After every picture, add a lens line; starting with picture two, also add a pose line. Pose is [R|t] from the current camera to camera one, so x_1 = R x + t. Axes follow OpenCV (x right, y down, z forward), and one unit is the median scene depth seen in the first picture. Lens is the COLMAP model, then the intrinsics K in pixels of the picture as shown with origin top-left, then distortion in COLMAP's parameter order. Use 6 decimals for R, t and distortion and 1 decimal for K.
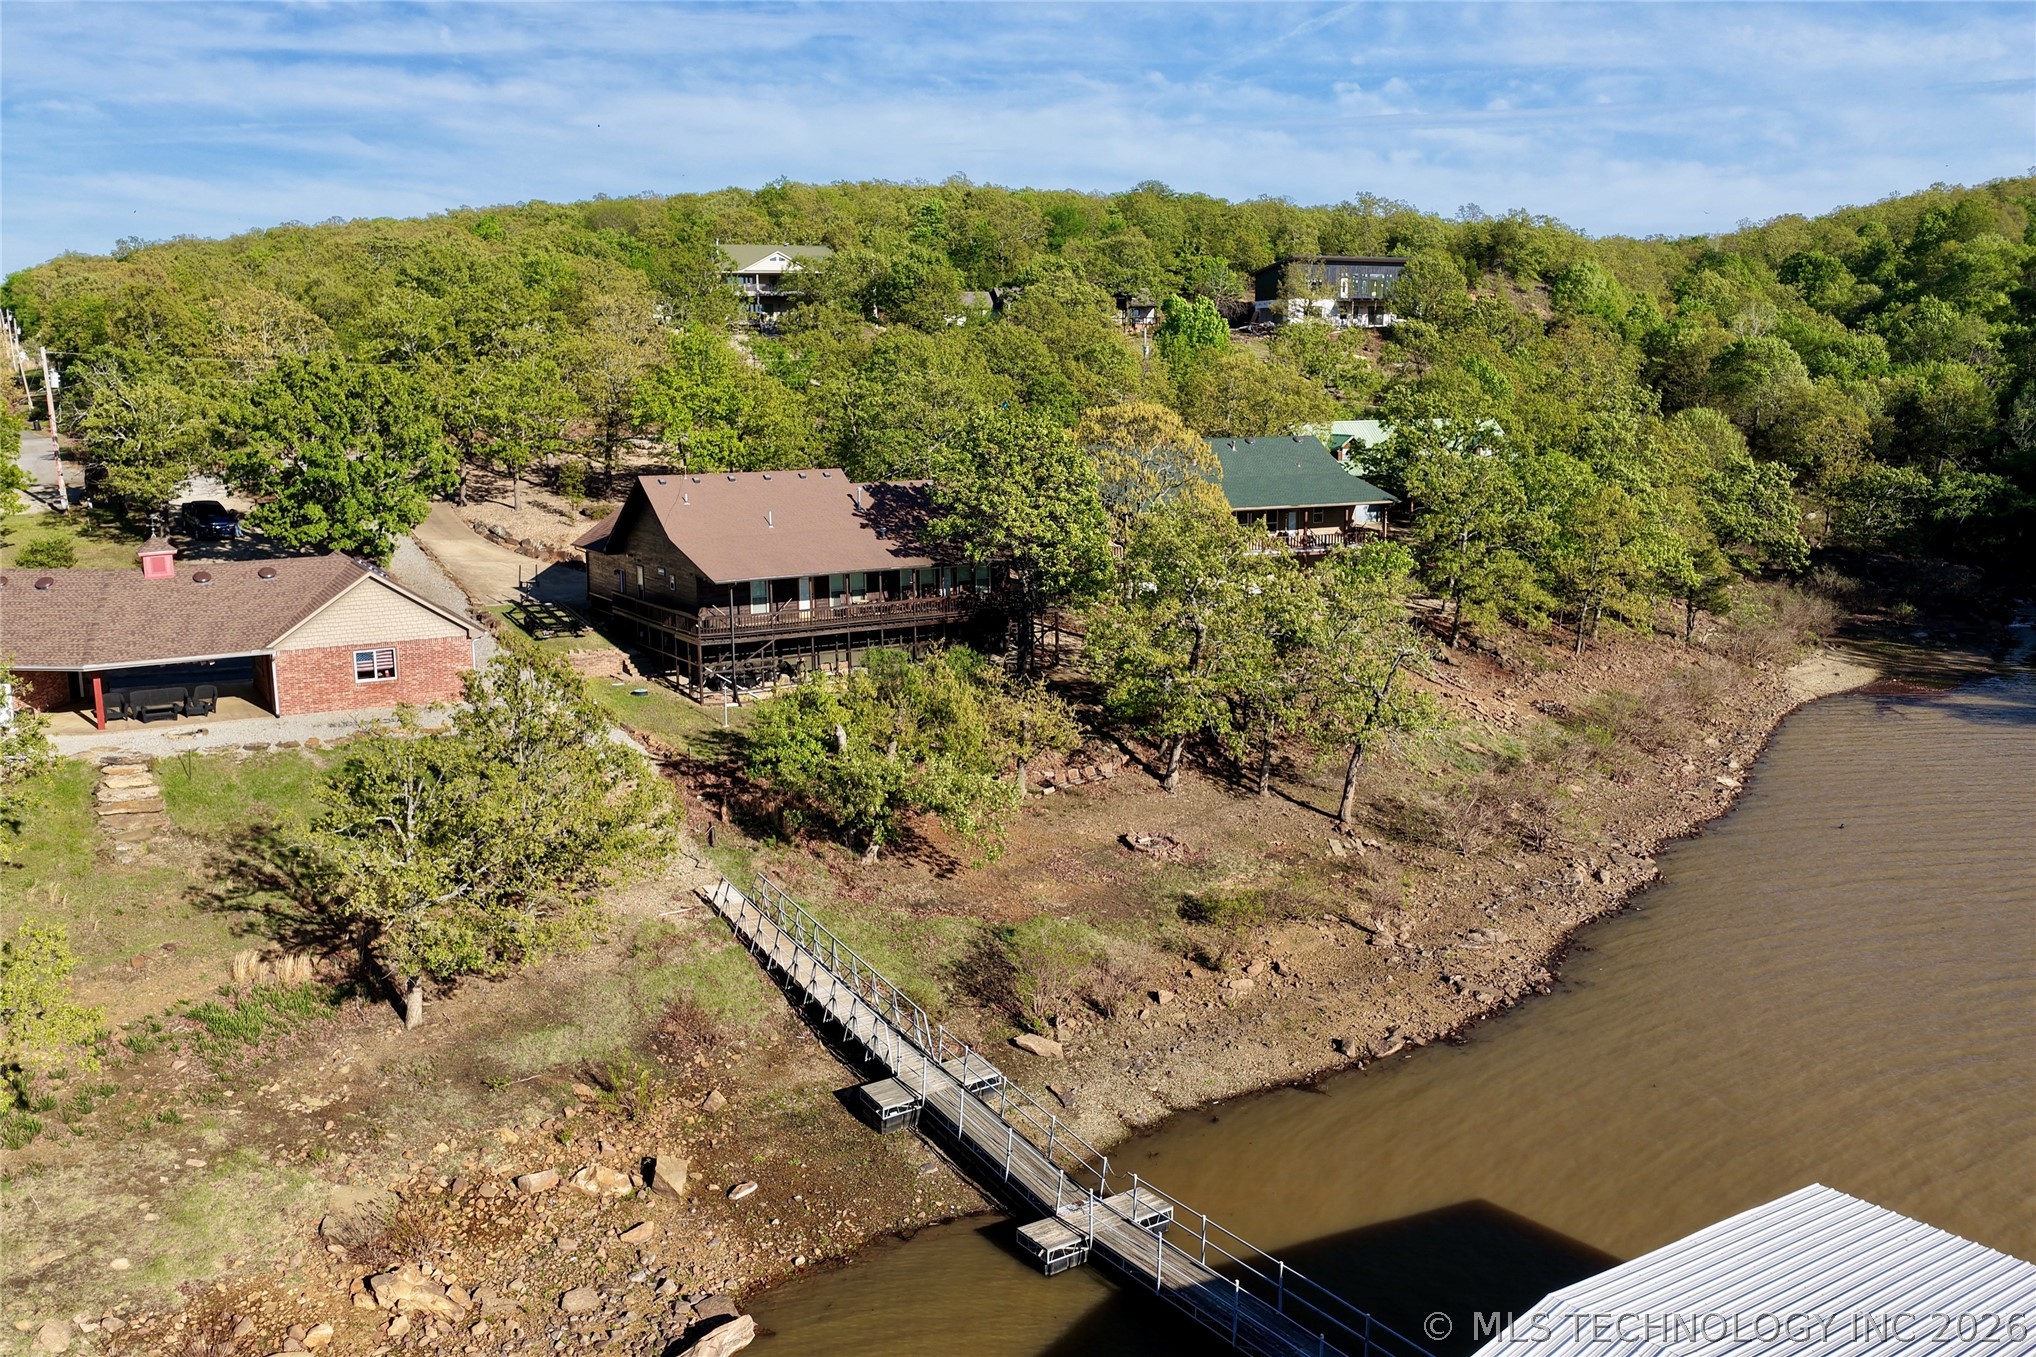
lens RADIAL K [[1691.7, 0, 1017.9], [0, 1691.7, 674.2], [0, 0, 1]] dist [-0.014357, 0.039404]
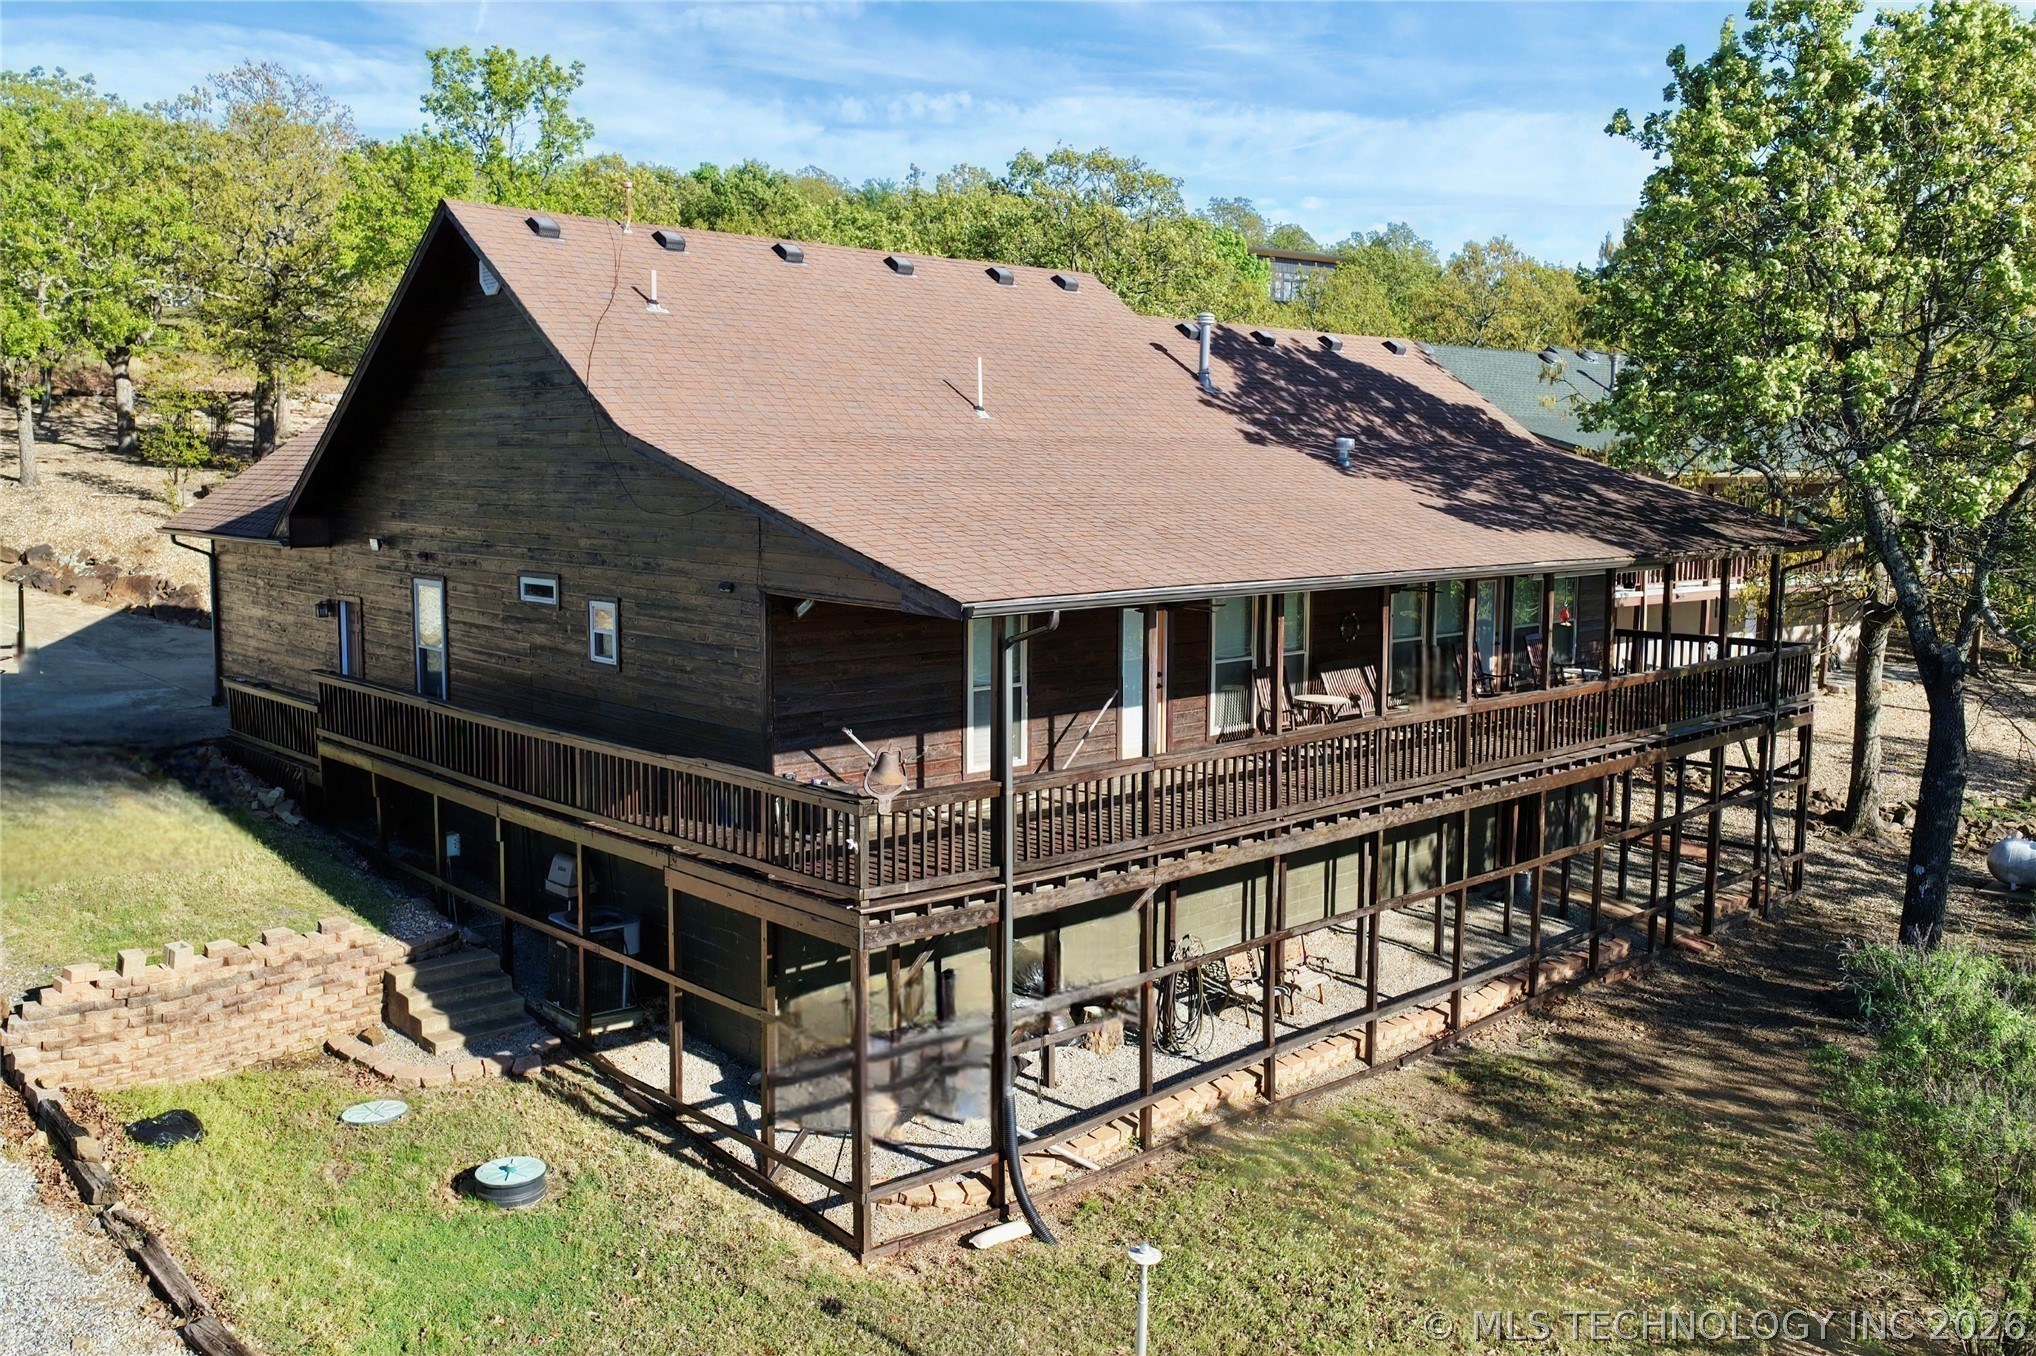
lens RADIAL K [[1691.7, 0, 1025.5], [0, 1691.7, 680.9], [0, 0, 1]] dist [-0.014357, 0.039404]
pose [[0.980046, -0.006149, 0.198676, -0.193189], [0.017011, 0.998449, -0.053011, -0.033779], [-0.198042, 0.055333, 0.978630, 0.755825]]
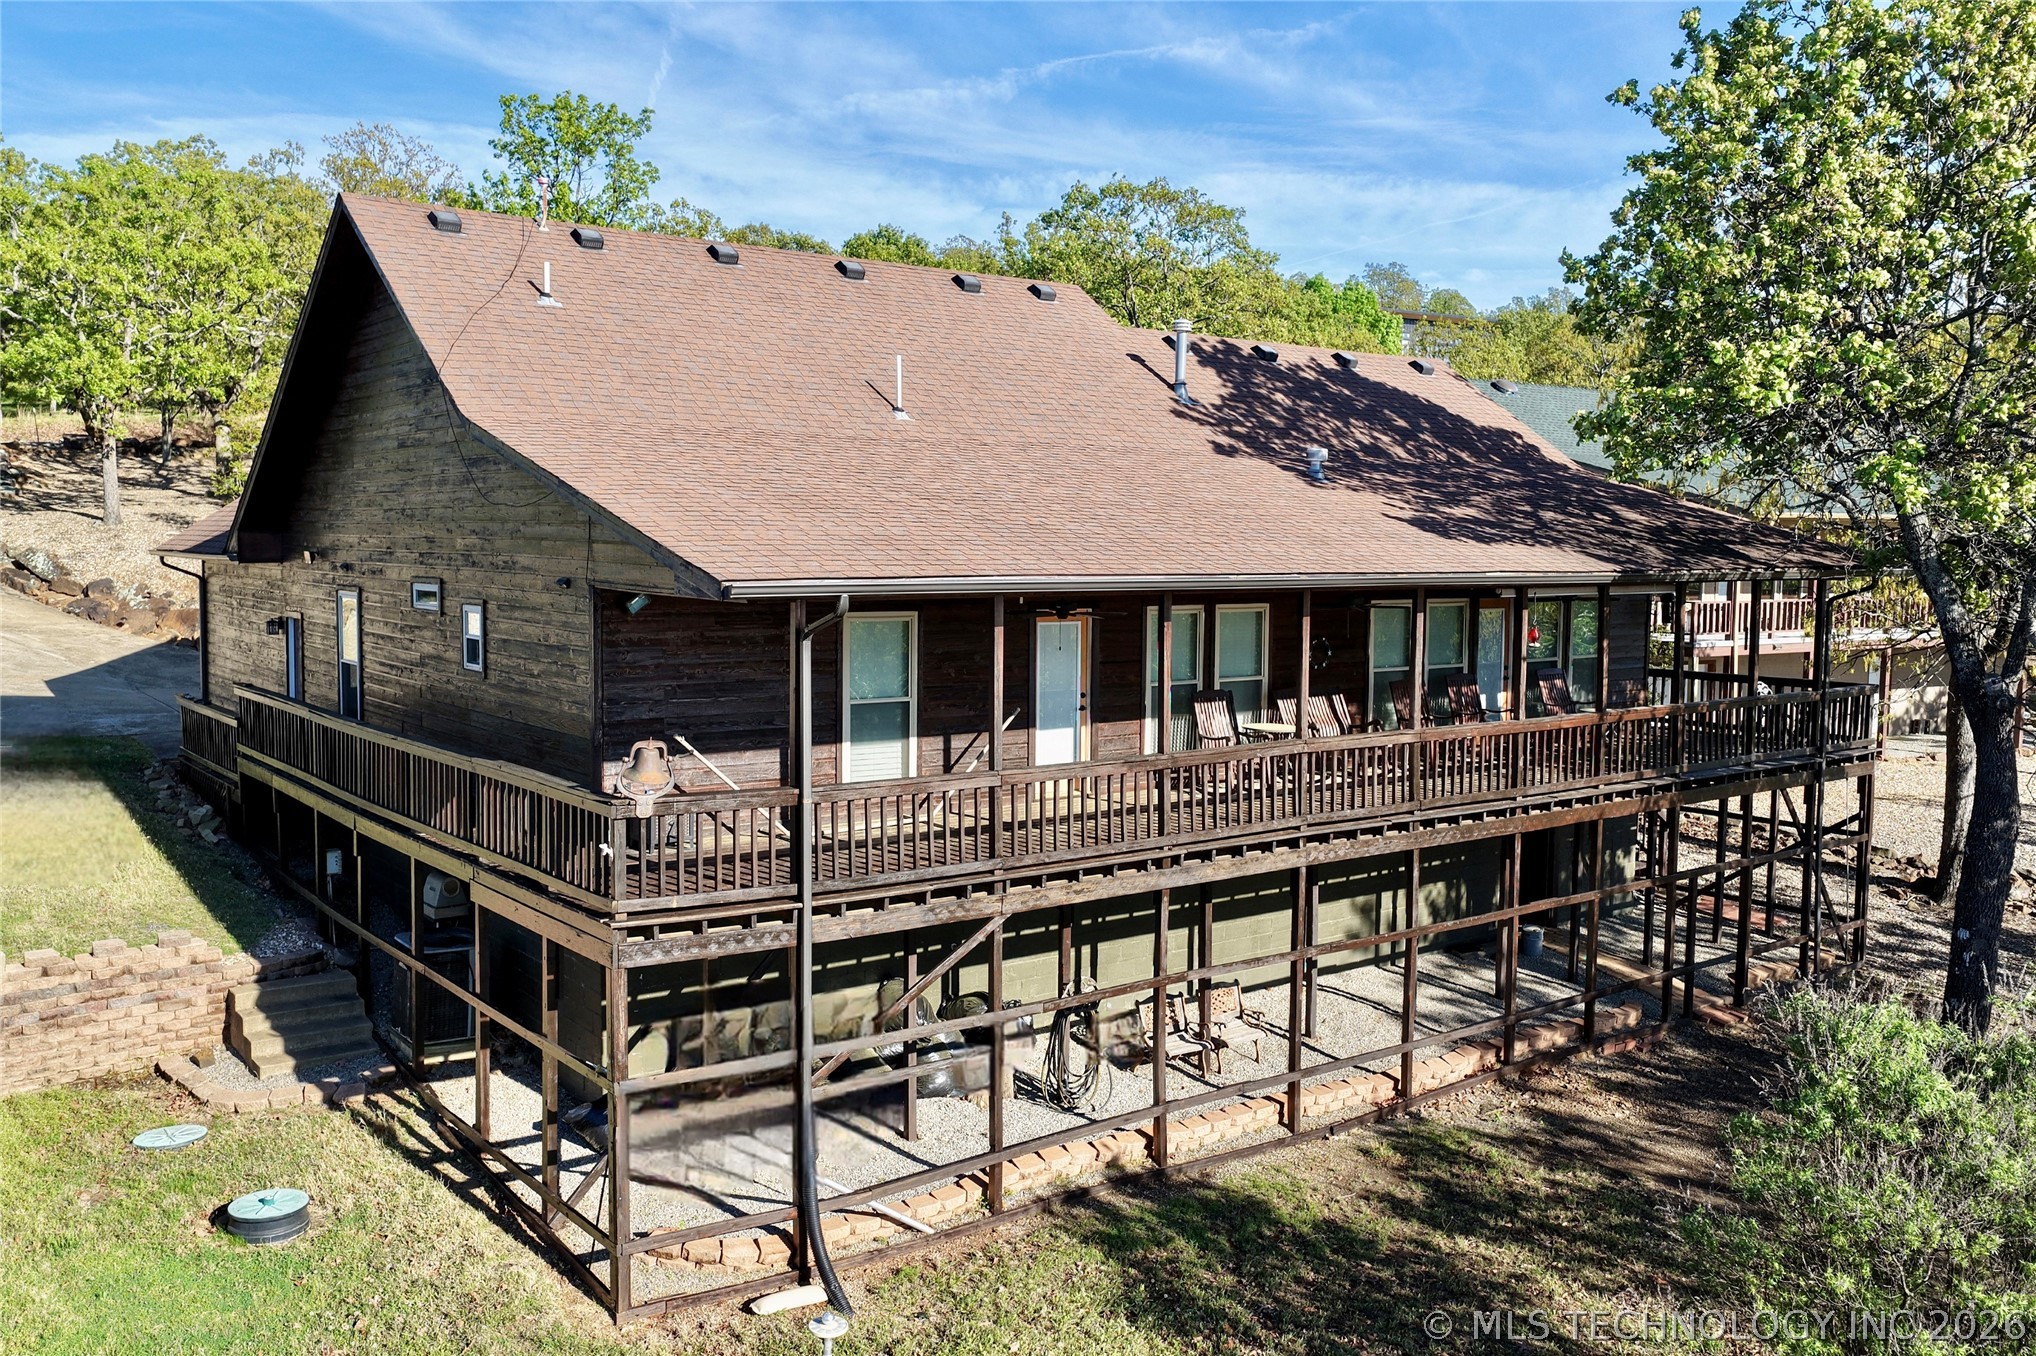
lens RADIAL K [[1691.7, 0, 1023.5], [0, 1691.7, 682.9], [0, 0, 1]] dist [-0.014357, 0.039404]
pose [[0.994927, 0.014615, 0.099531, -0.154117], [-0.005144, 0.995488, -0.094747, -0.027378], [-0.100467, 0.093755, 0.990513, 0.770046]]
